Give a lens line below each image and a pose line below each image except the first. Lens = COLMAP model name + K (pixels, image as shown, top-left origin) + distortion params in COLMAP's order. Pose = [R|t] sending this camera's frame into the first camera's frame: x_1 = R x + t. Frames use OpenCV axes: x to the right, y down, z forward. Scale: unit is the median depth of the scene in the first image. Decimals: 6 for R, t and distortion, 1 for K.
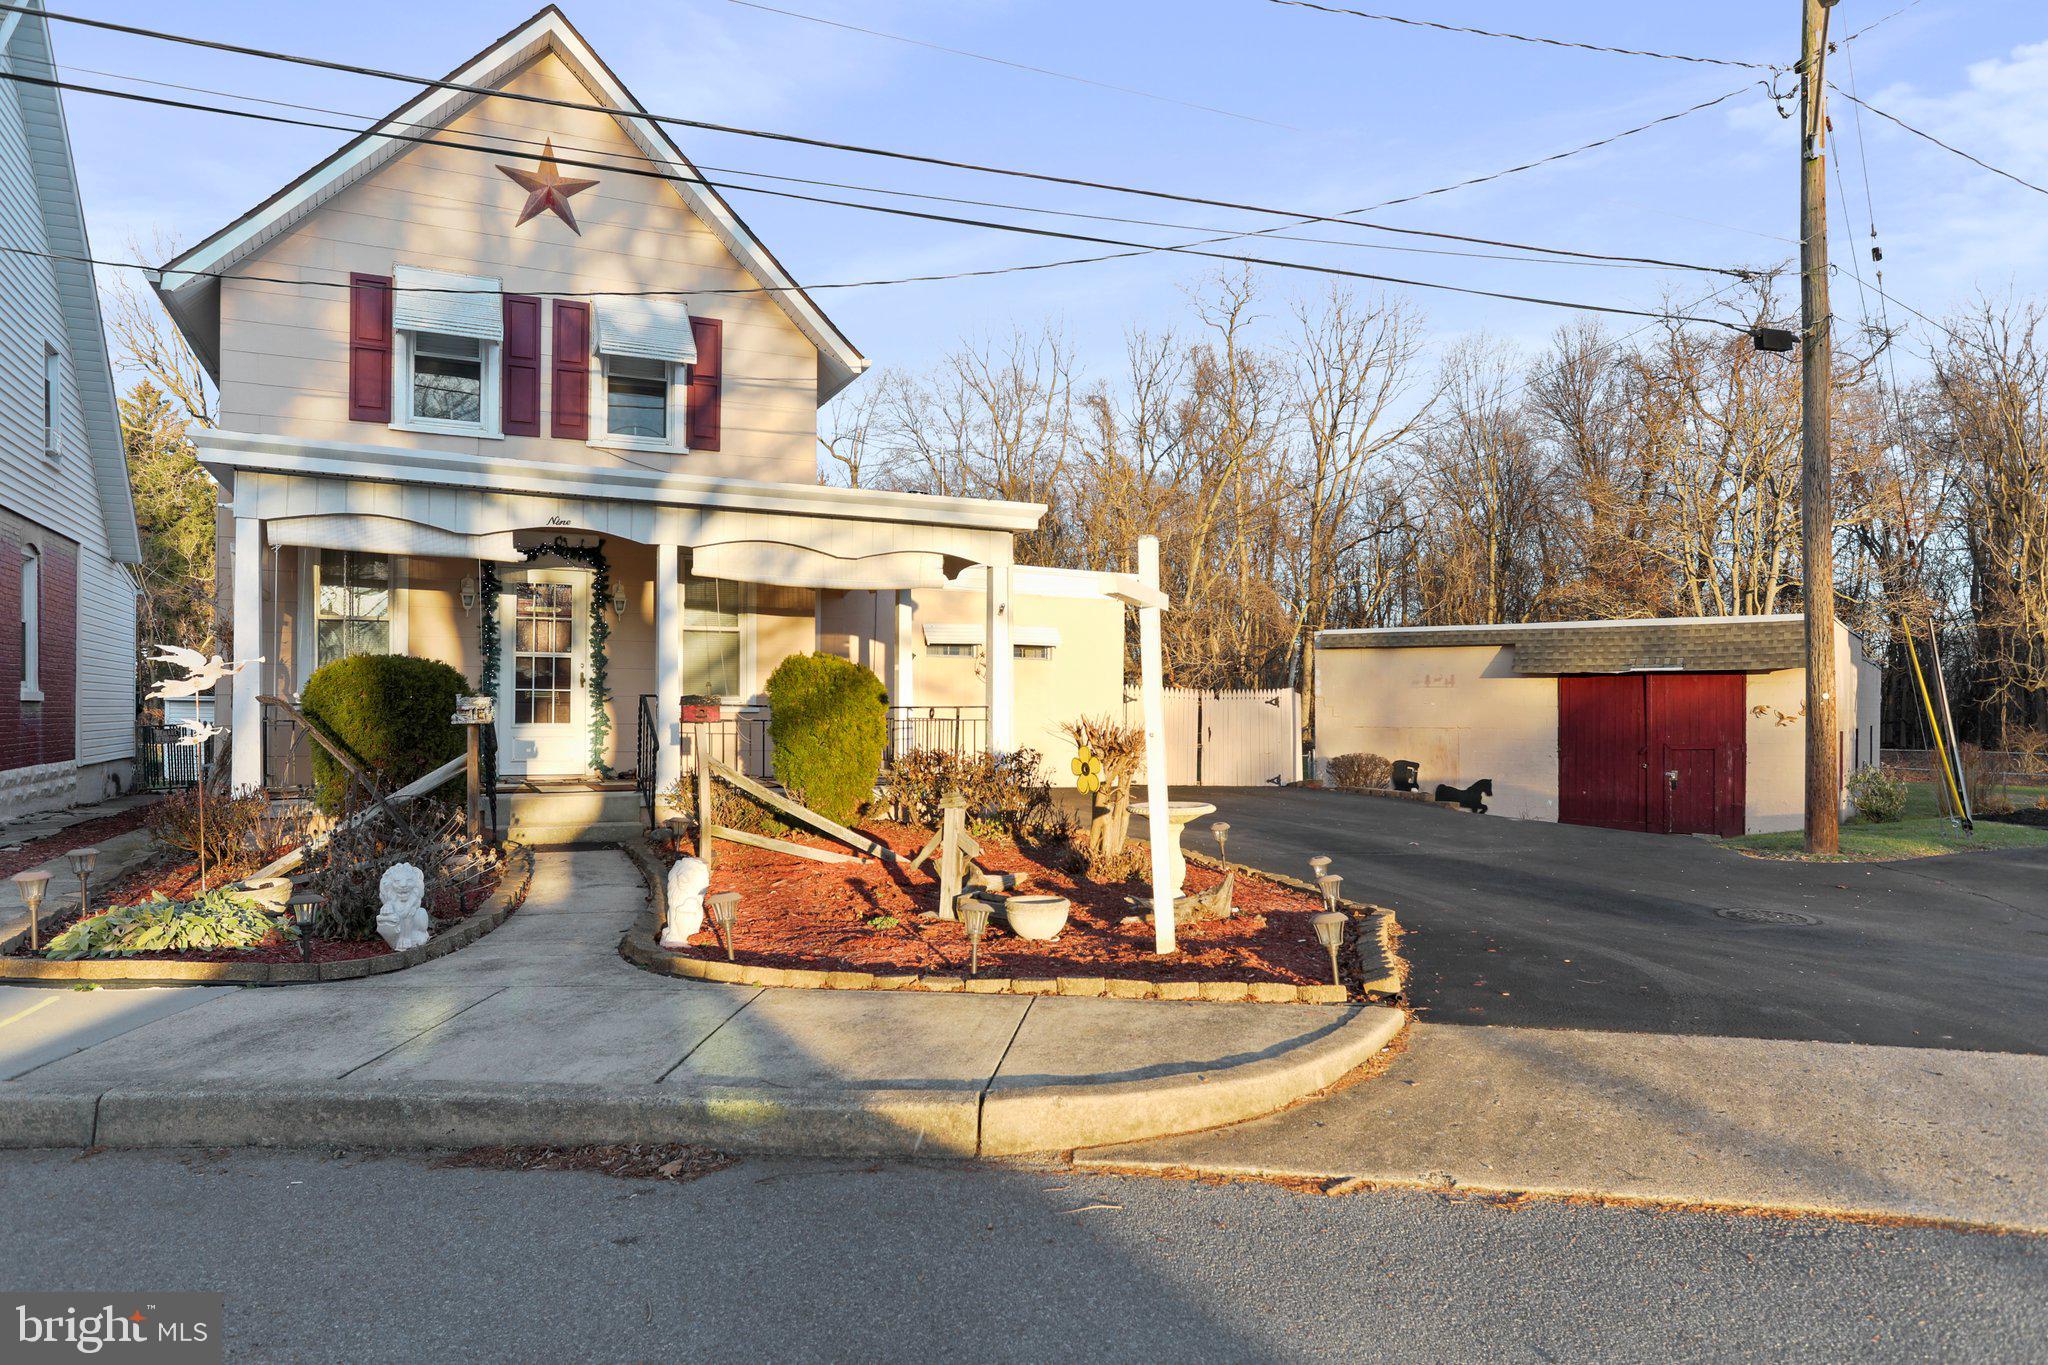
lens RADIAL K [[1263.3, 0, 1020.6], [0, 1263.3, 727.3], [0, 0, 1]] dist [-0.025122, 0.022840]
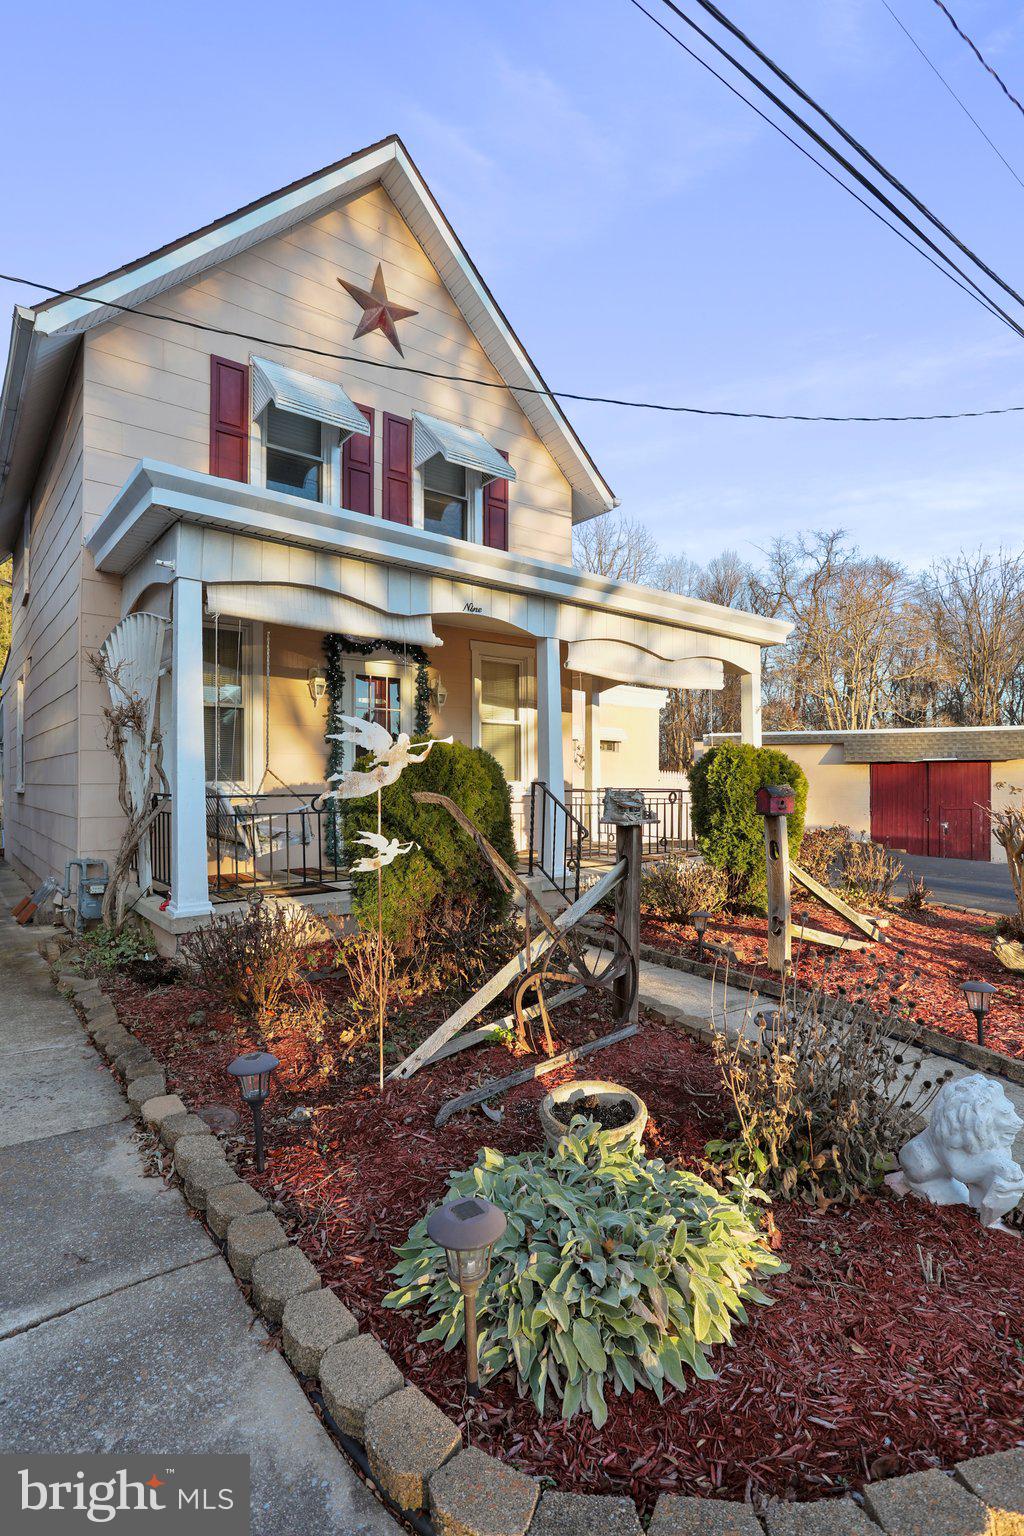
lens RADIAL K [[752.5, 0, 508.1], [0, 752.5, 779.1], [0, 0, 1]] dist [-0.029571, 0.007605]
pose [[0.975605, -0.006279, 0.219442, -0.397788], [0.010977, 0.999736, -0.020197, -0.014345], [-0.219257, 0.022113, 0.975416, 0.354671]]
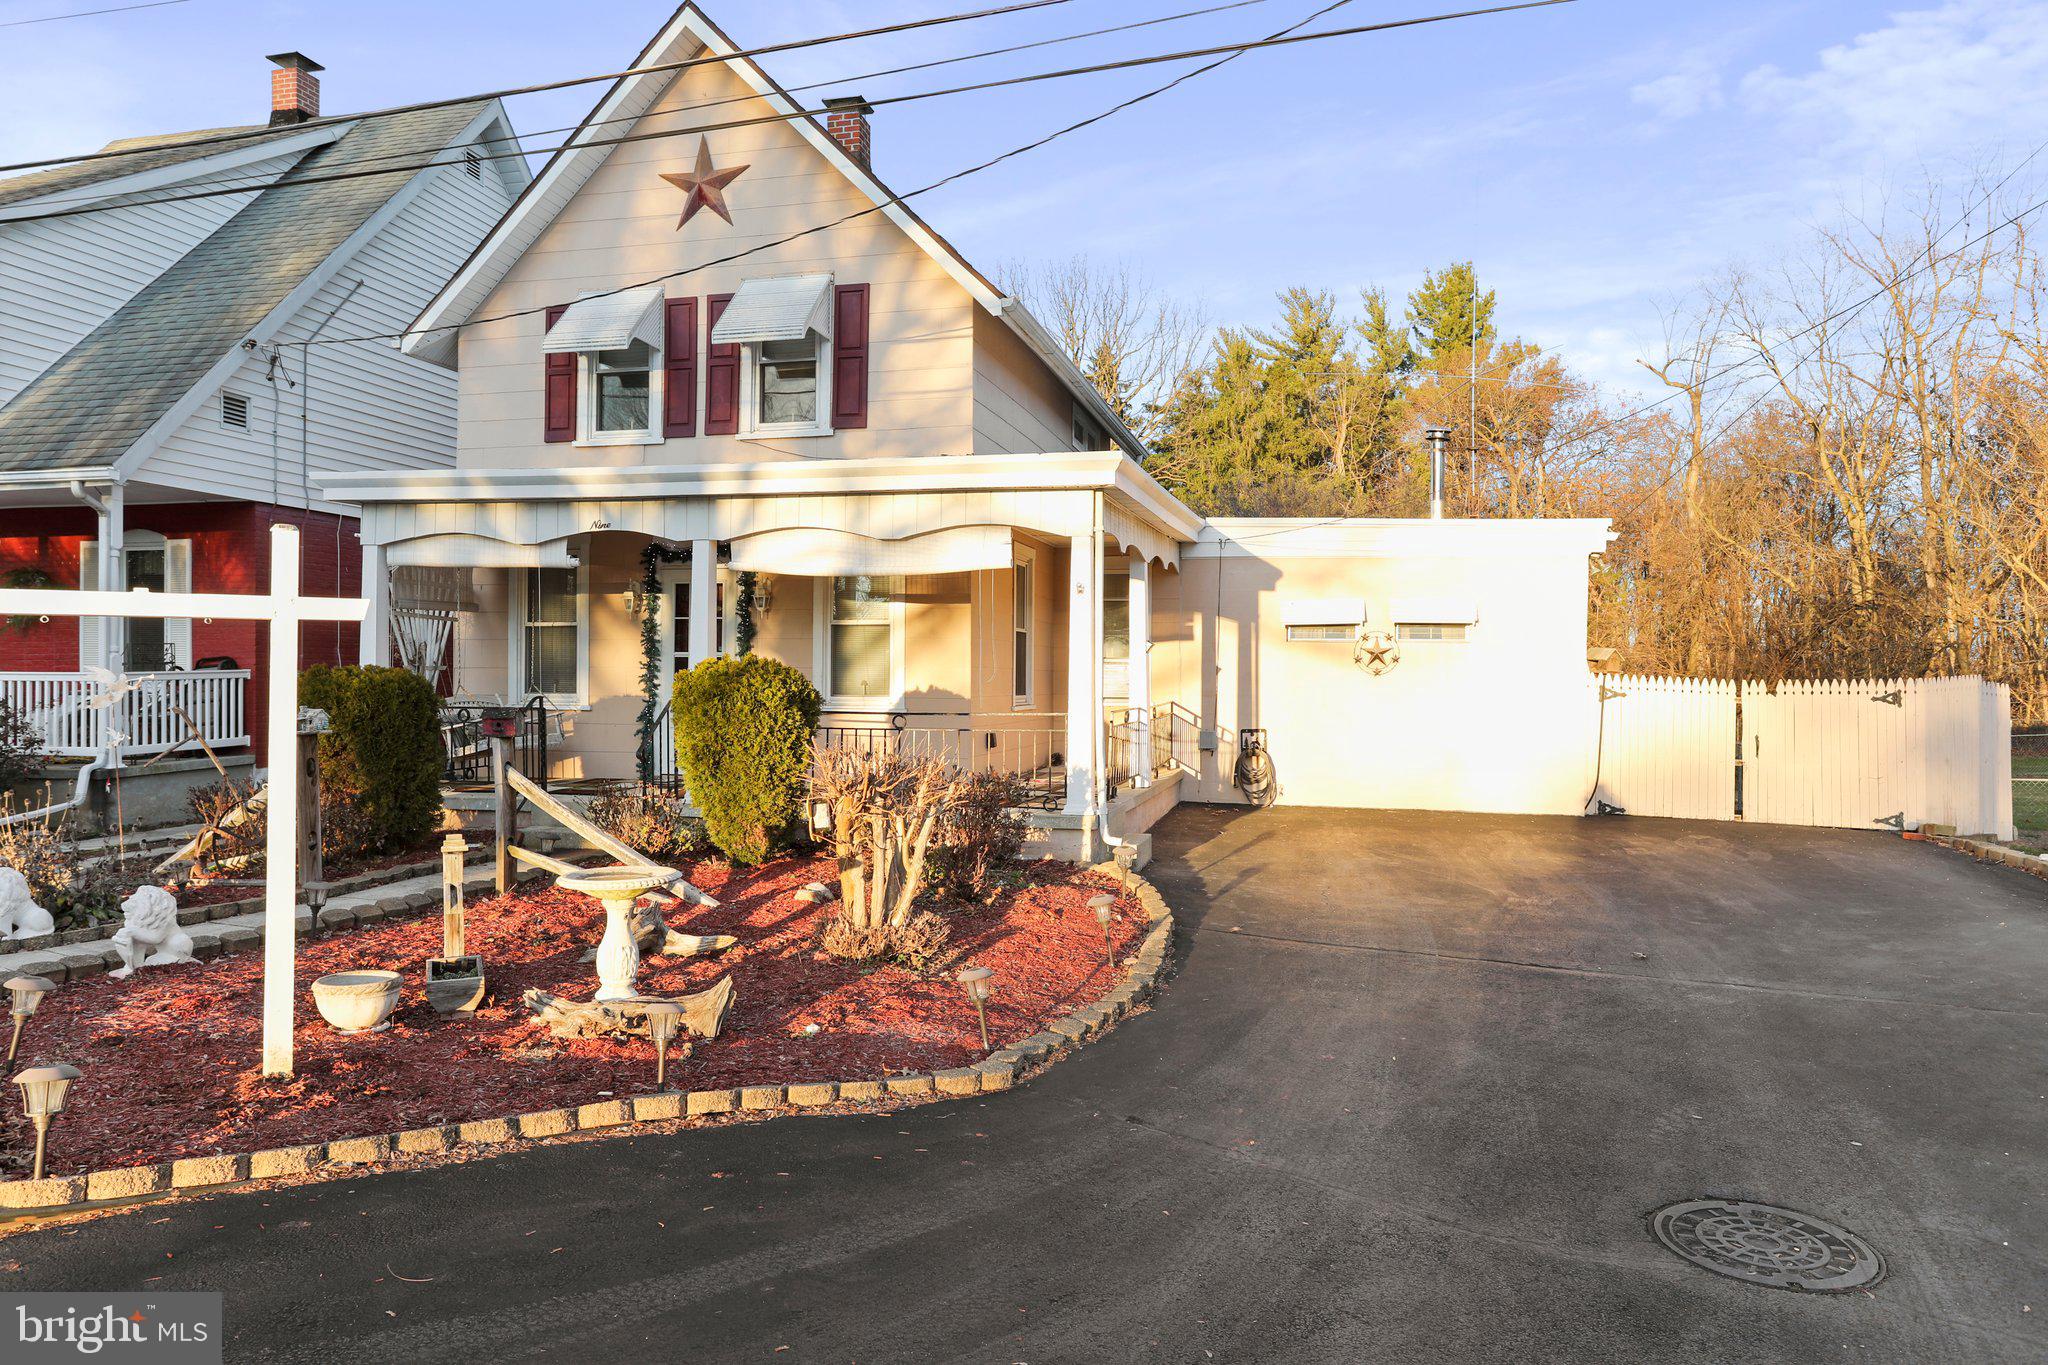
lens RADIAL K [[1363.3, 0, 1039.2], [0, 1363.3, 678.0], [0, 0, 1]] dist [-0.017247, 0.018388]
pose [[0.782197, 0.000893, -0.623030, 0.487092], [-0.012001, 0.999835, -0.013634, -0.026955], [0.622915, 0.018141, 0.782079, 0.318020]]
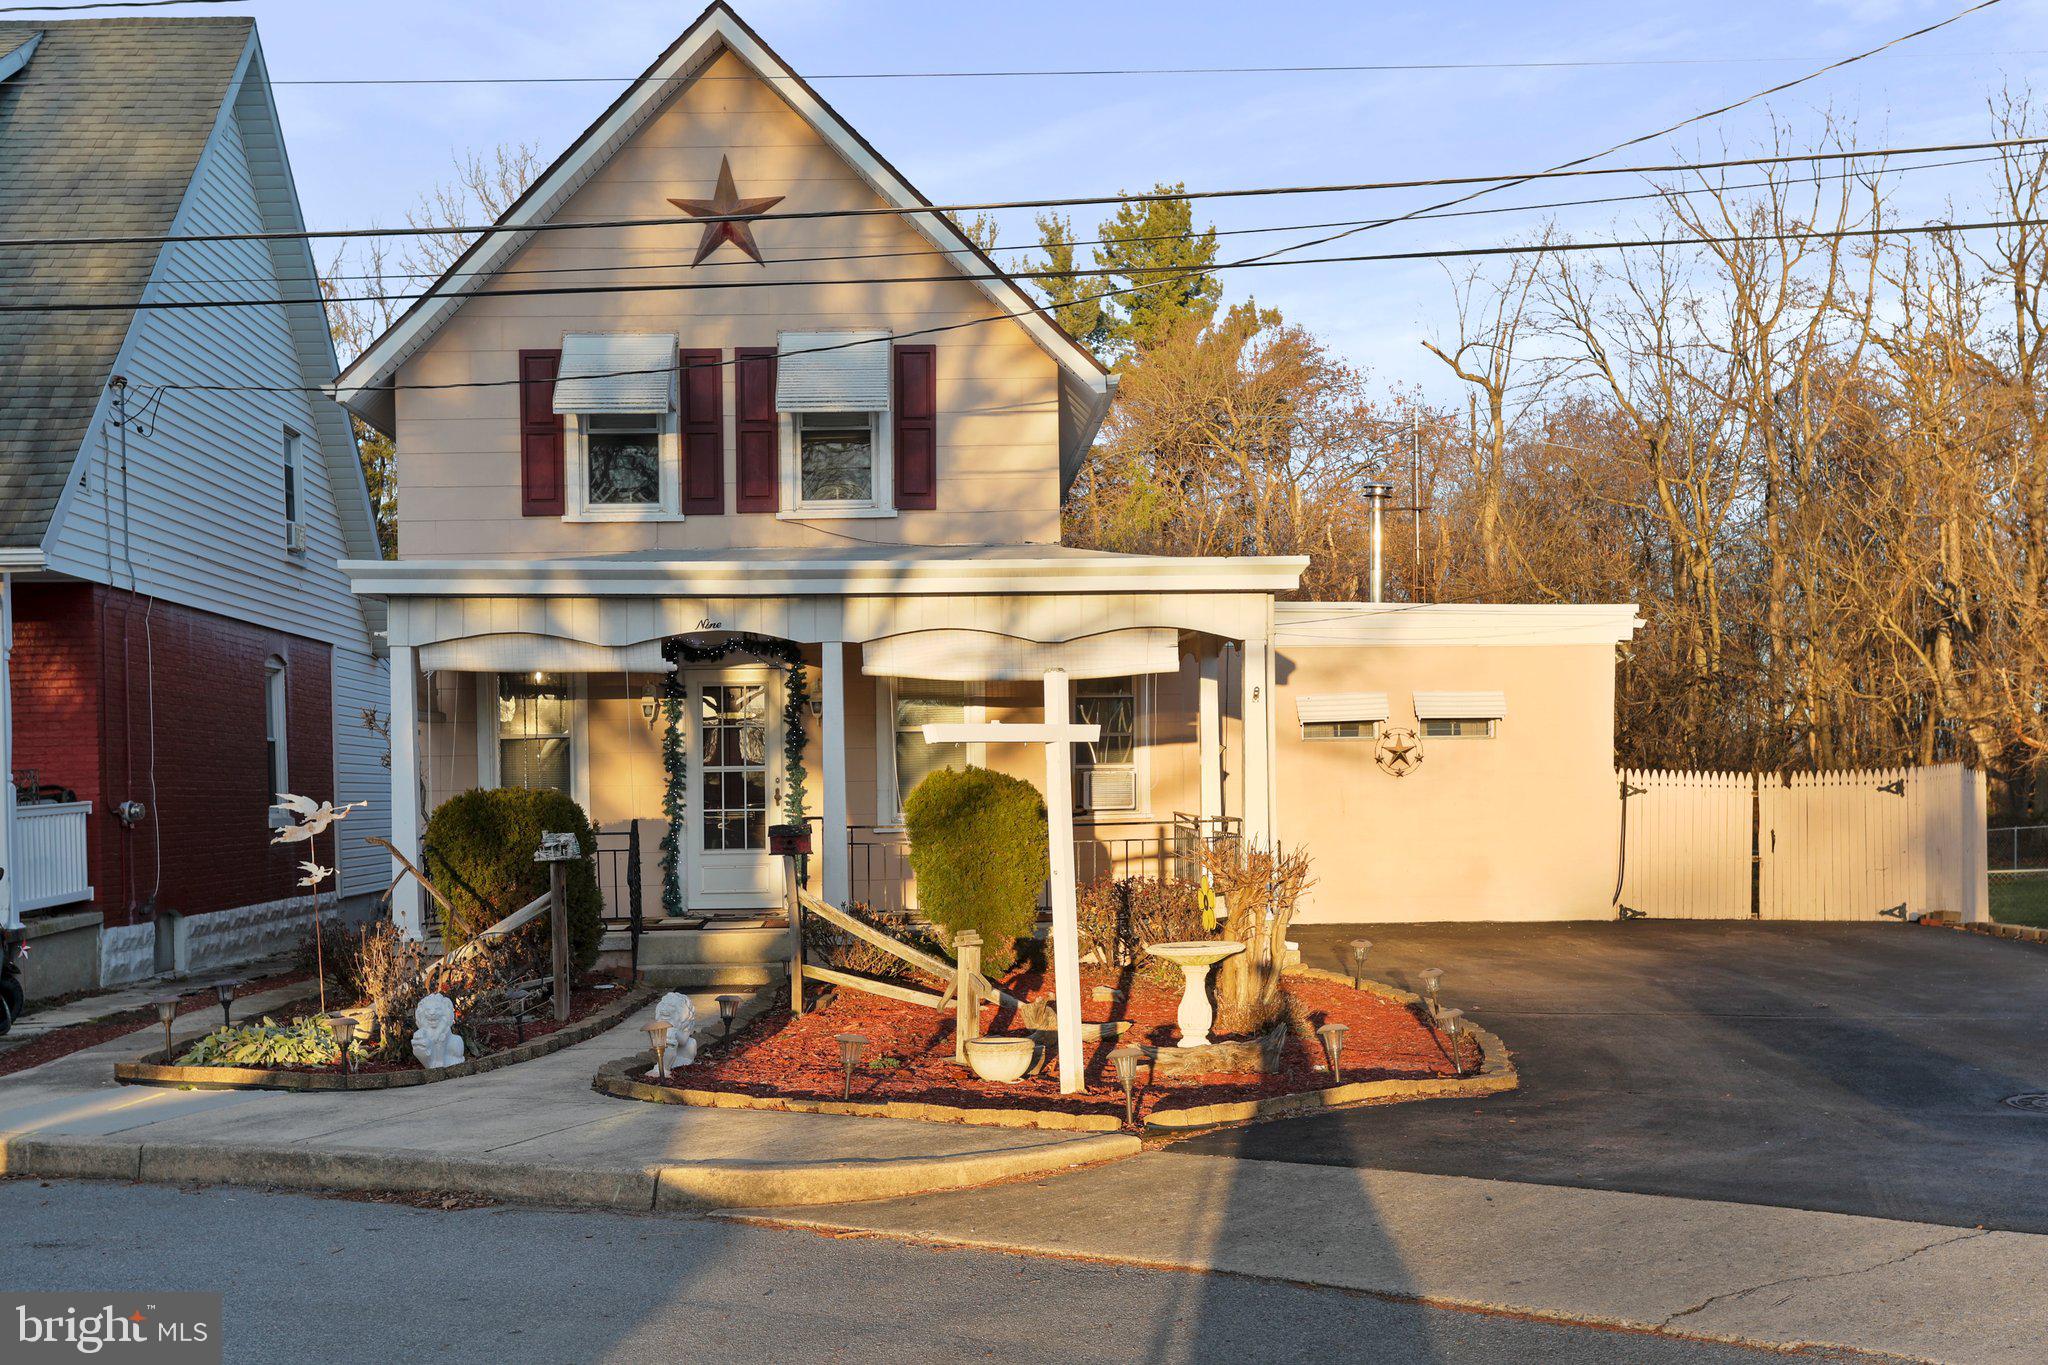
lens RADIAL K [[2165.9, 0, 1064.0], [0, 2165.9, 904.9], [0, 0, 1]] dist [0.016018, 0.000000]
pose [[0.927064, -0.001944, -0.374897, 0.371845], [0.017173, 0.999157, 0.037287, -0.015928], [0.374509, -0.041006, 0.926316, -0.280920]]
